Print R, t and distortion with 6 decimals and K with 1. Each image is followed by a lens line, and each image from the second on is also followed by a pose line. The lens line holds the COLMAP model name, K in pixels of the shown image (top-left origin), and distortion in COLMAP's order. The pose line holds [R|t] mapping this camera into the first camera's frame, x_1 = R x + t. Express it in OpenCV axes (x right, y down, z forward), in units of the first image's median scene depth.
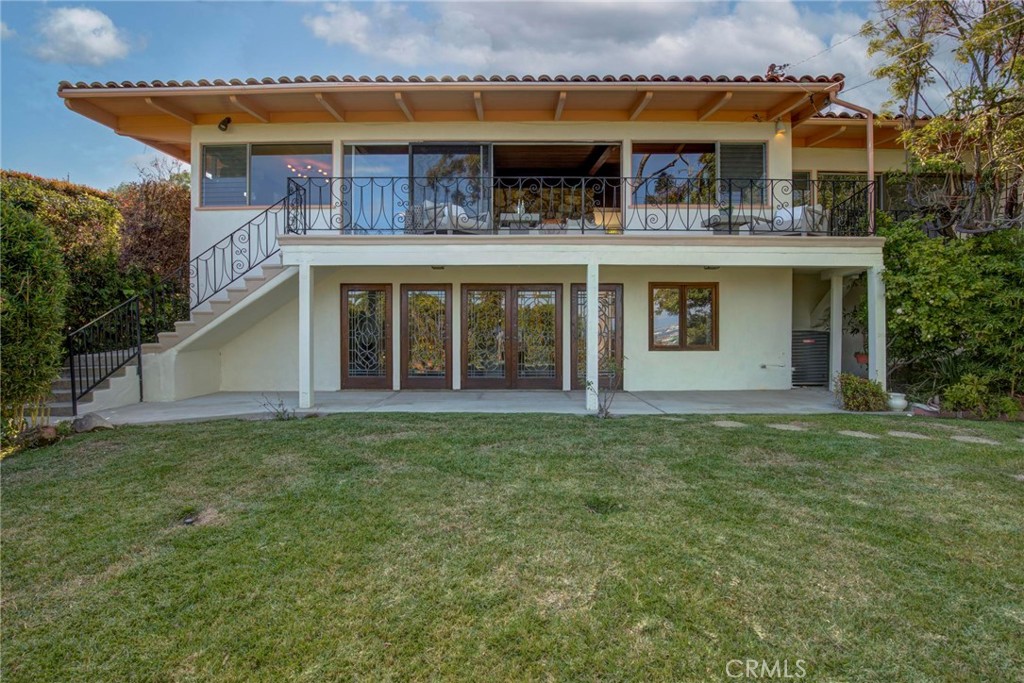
lens RADIAL K [[464.8, 0, 507.5], [0, 464.8, 341.4], [0, 0, 1]] dist [-0.018403, 0.008179]
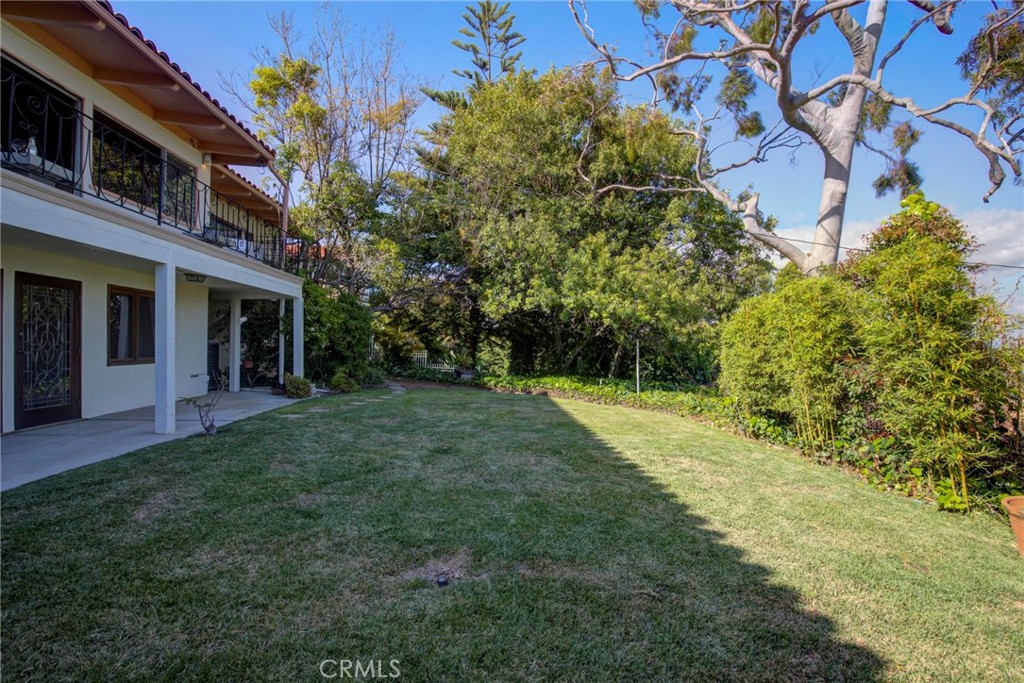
lens RADIAL K [[464.8, 0, 507.5], [0, 464.8, 341.4], [0, 0, 1]] dist [-0.018403, 0.008179]
pose [[-0.016209, 0.003641, 0.999862, -0.613422], [0.023354, 0.999722, -0.003261, -0.005714], [-0.999596, 0.023298, -0.016290, 0.348639]]
